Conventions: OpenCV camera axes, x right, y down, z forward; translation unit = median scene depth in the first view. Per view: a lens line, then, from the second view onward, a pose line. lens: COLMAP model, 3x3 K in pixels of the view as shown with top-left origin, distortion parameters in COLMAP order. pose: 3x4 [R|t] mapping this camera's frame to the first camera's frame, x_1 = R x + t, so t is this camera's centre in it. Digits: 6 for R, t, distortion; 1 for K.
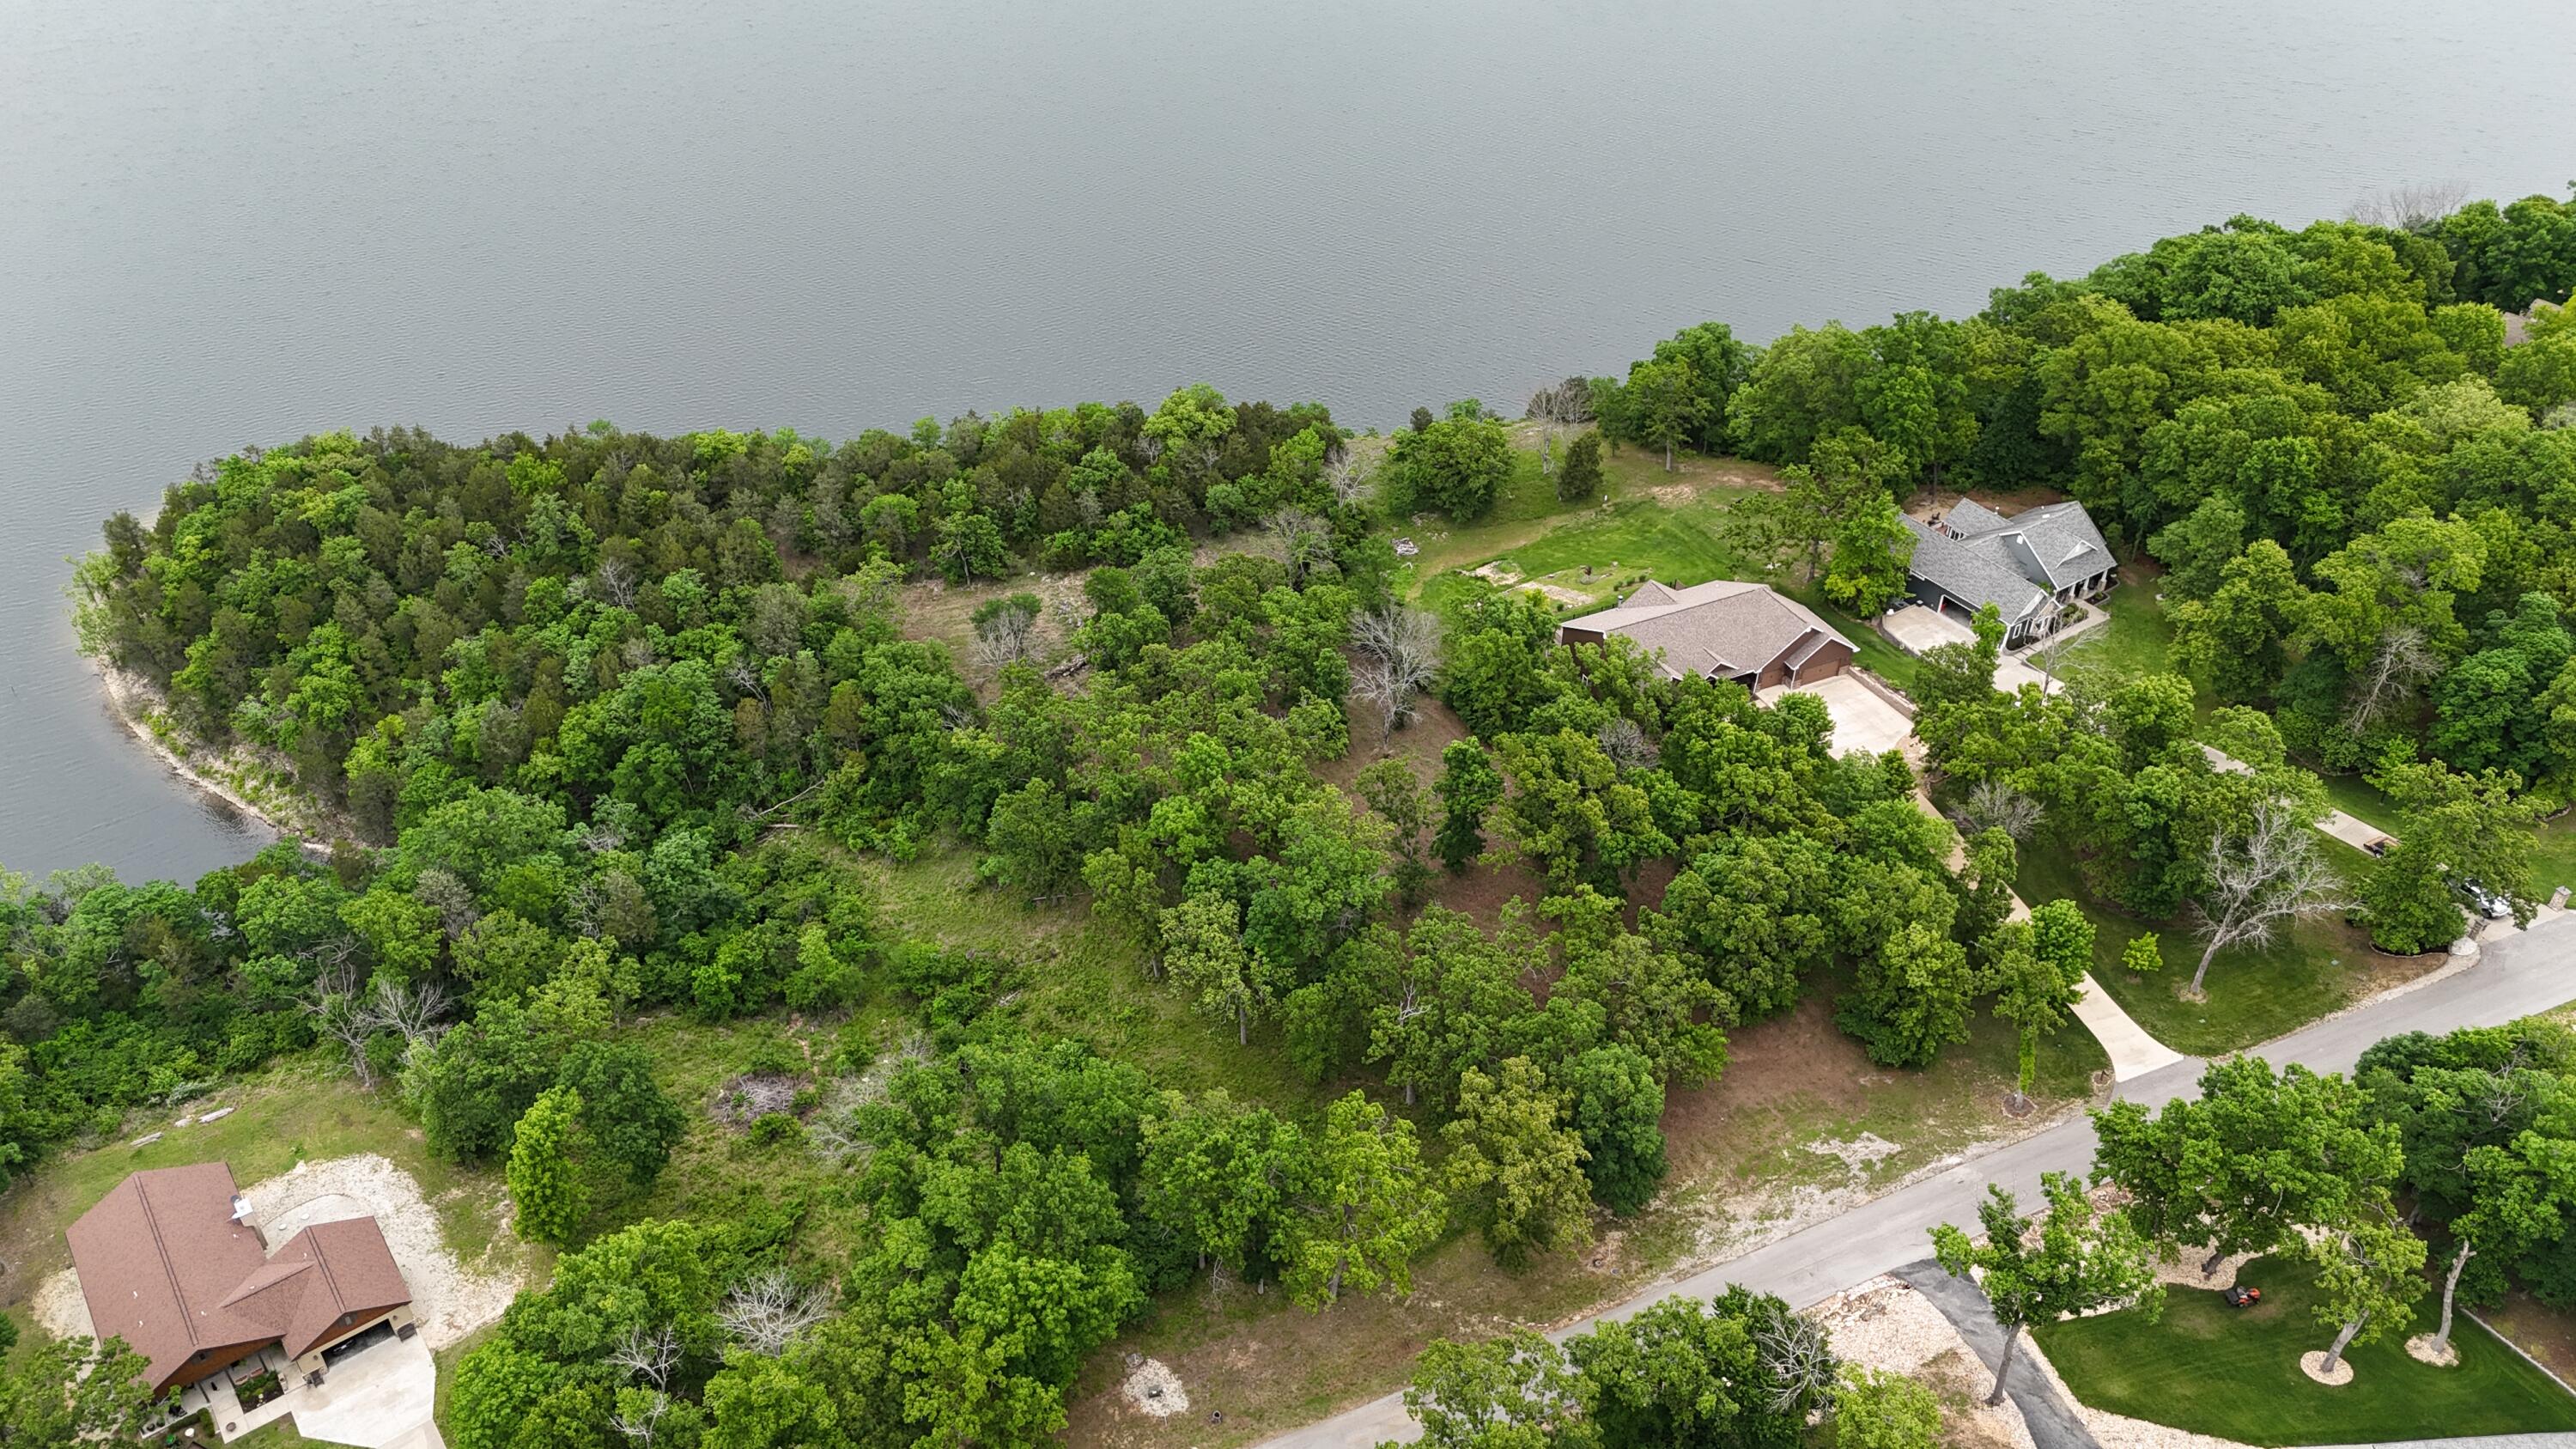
lens RADIAL K [[1894.2, 0, 1297.3], [0, 1894.2, 712.4], [0, 0, 1]] dist [0.054824, -0.049126]
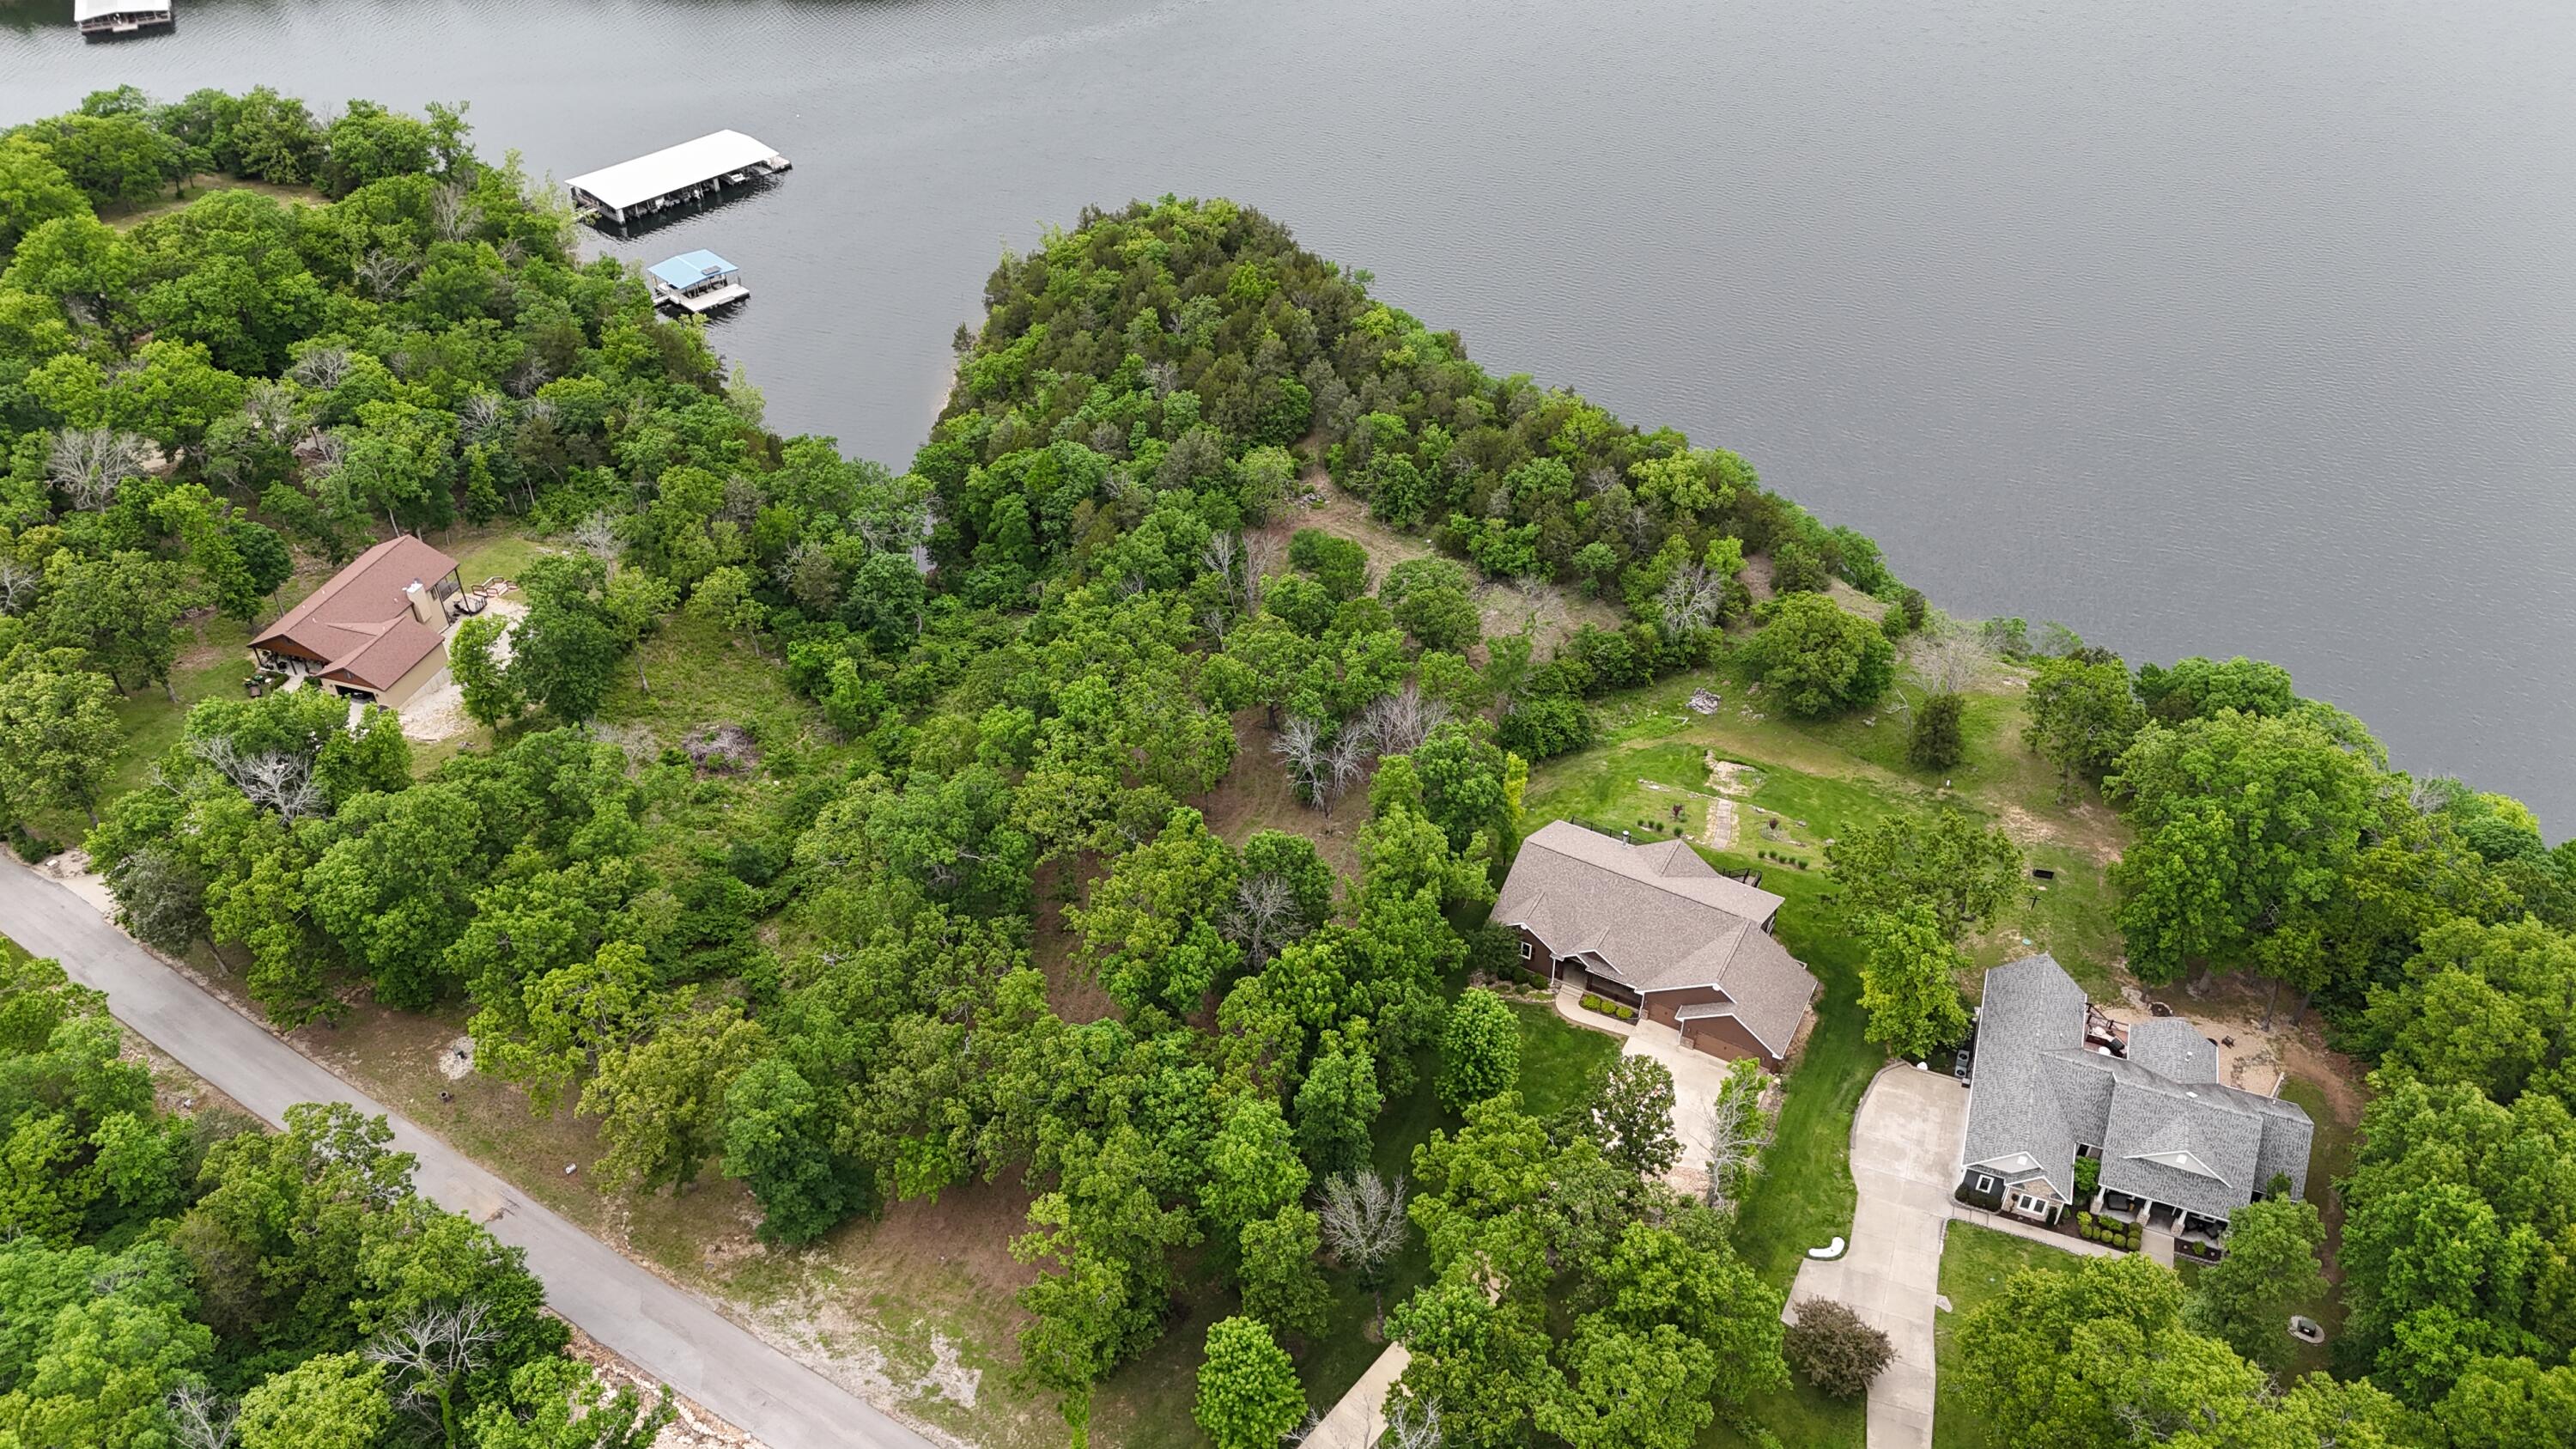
lens RADIAL K [[1884.7, 0, 1291.3], [0, 1884.7, 716.3], [0, 0, 1]] dist [0.070472, -0.065416]
pose [[0.576543, 0.499451, -0.646643, 0.795222], [-0.477055, 0.848284, 0.229854, -0.299308], [0.663338, 0.175964, 0.727337, 0.418488]]
